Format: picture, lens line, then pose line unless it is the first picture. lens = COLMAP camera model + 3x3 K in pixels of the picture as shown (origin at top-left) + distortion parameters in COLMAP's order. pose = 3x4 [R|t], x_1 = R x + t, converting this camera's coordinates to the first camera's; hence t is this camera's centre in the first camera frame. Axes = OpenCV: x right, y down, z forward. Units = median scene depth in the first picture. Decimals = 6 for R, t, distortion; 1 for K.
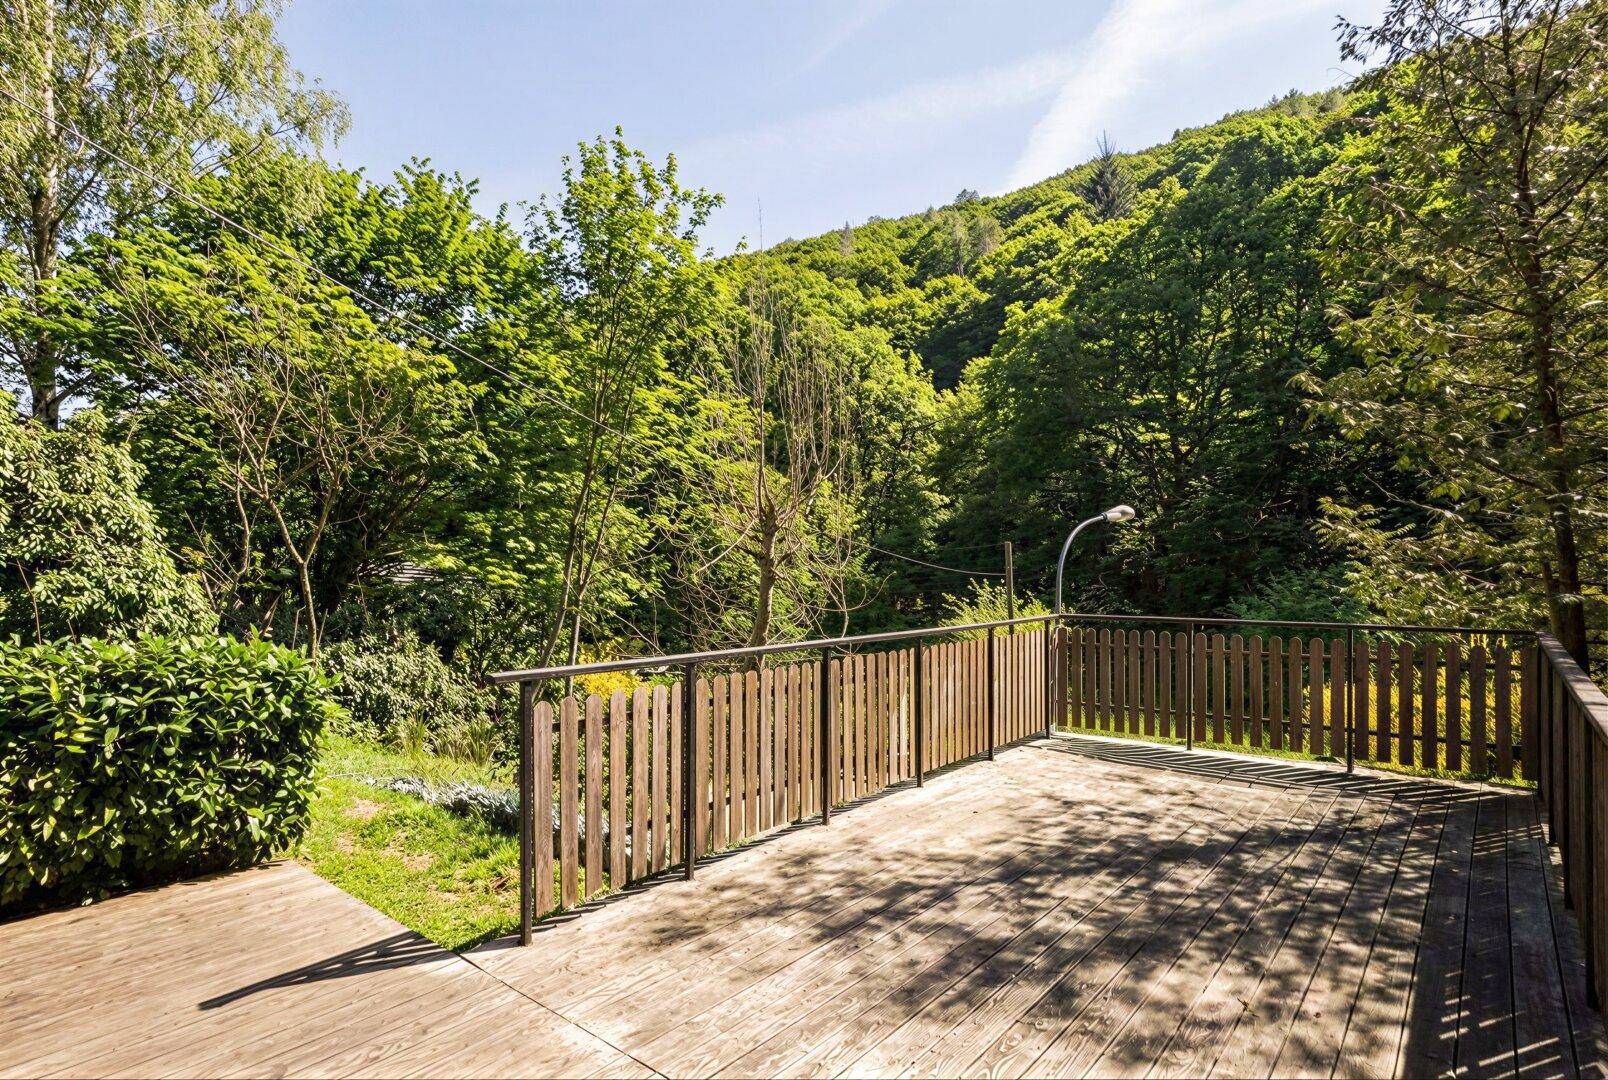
lens RADIAL K [[750.2, 0, 804.0], [0, 750.2, 540.0], [0, 0, 1]] dist [-0.000870, -0.000357]
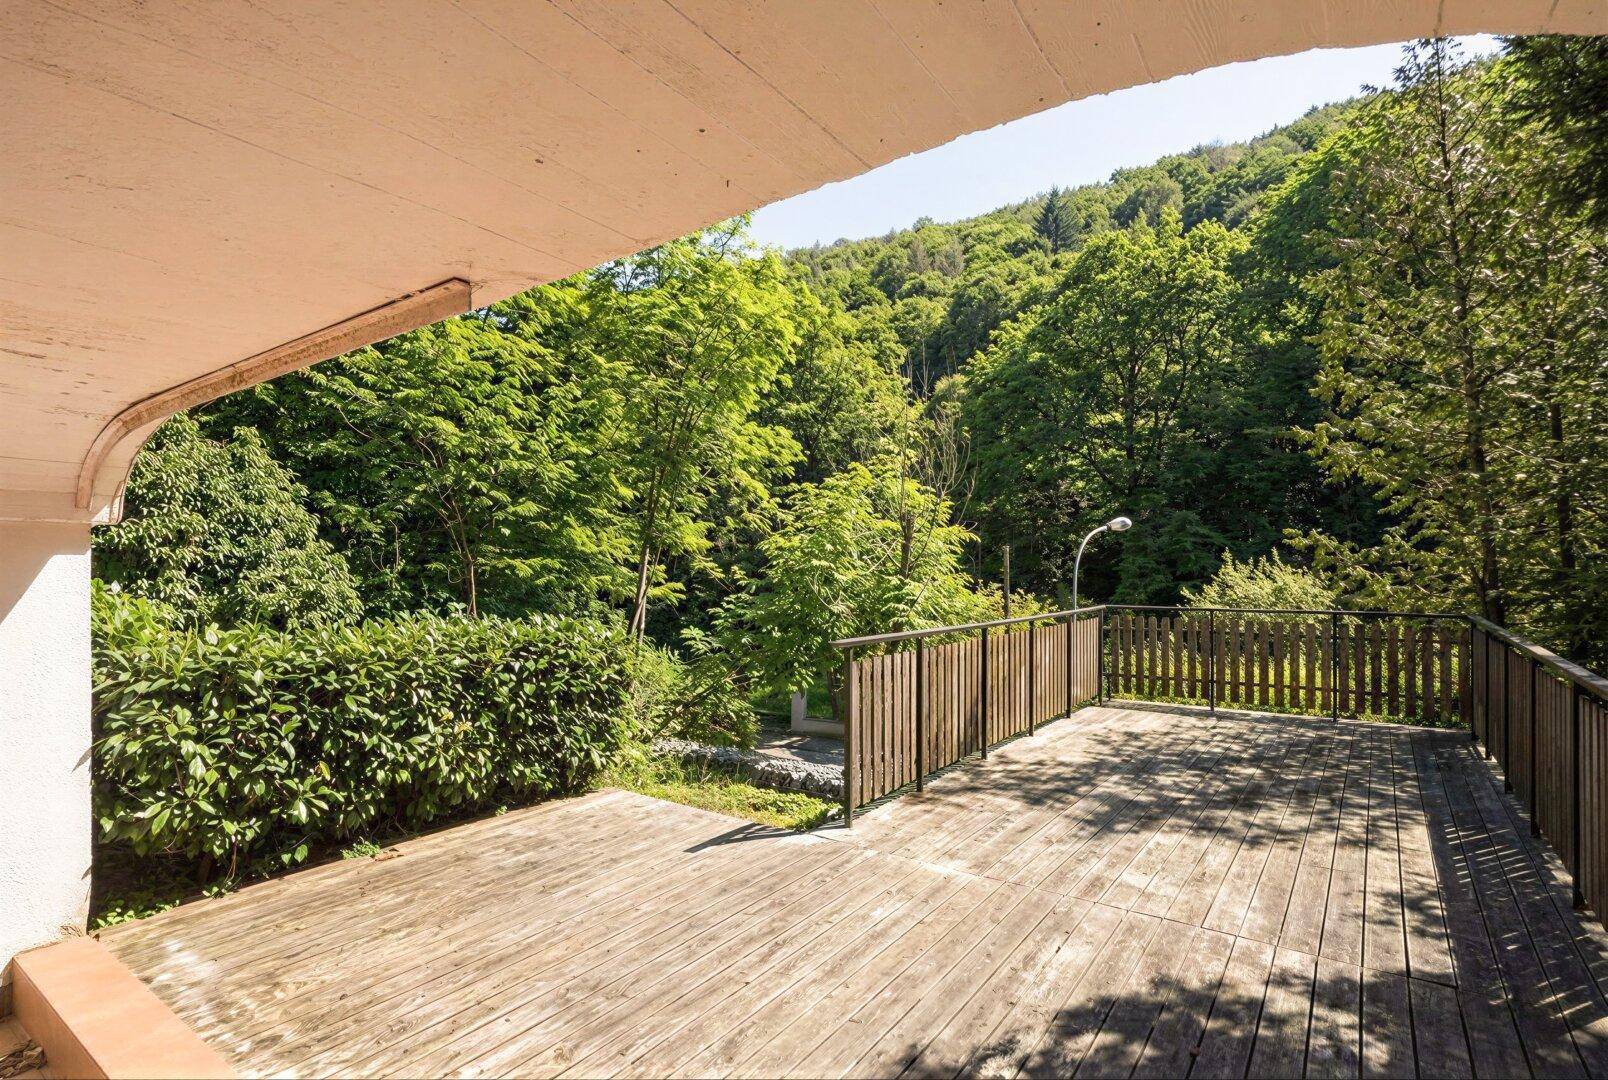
lens RADIAL K [[787.7, 0, 804.0], [0, 787.7, 540.0], [0, 0, 1]] dist [-0.063004, 0.000045]
pose [[0.994014, 0.003344, 0.109205, -0.421640], [-0.001937, 0.999914, -0.012989, 0.011776], [-0.109239, 0.012699, 0.993934, -0.327407]]
